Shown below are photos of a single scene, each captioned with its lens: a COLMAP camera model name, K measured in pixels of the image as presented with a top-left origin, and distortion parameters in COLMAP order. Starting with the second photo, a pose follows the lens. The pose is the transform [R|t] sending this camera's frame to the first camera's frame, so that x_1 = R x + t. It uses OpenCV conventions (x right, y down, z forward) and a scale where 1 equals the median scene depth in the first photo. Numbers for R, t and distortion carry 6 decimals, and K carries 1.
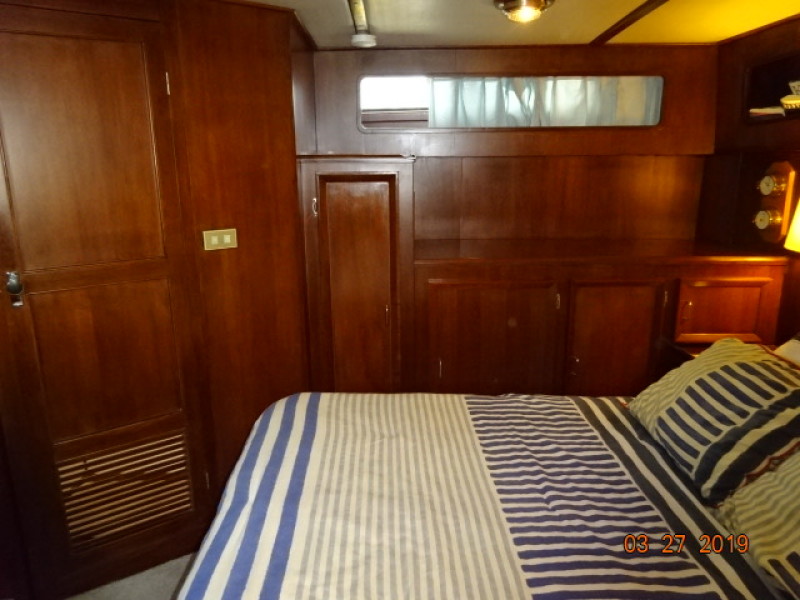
lens RADIAL K [[590.7, 0, 400.6], [0, 590.7, 299.7], [0, 0, 1]] dist [0.005216, 0.000838]
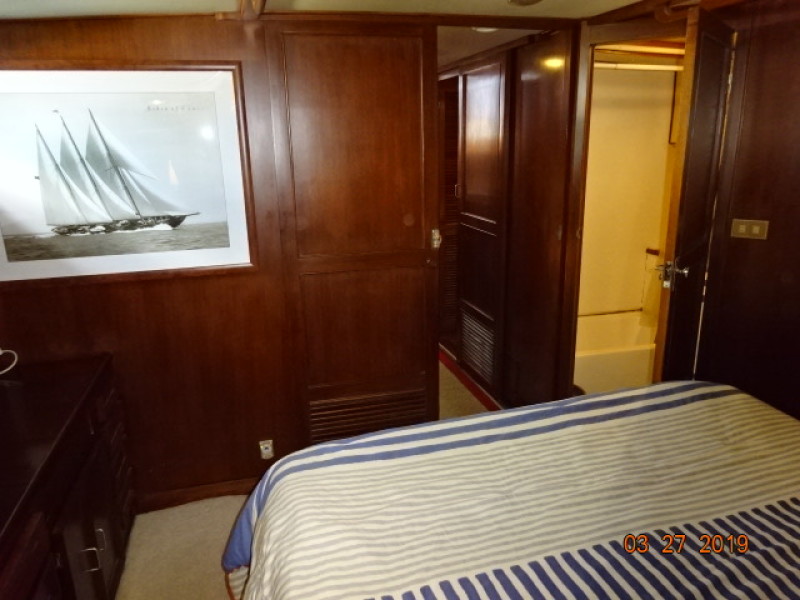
lens RADIAL K [[590.7, 0, 401.6], [0, 590.7, 299.0], [0, 0, 1]] dist [0.005216, 0.000838]
pose [[0.263287, 0.257299, -0.929773, 0.610014], [-0.228410, 0.953000, 0.199048, -0.059692], [0.937288, 0.159963, 0.309682, 0.141009]]
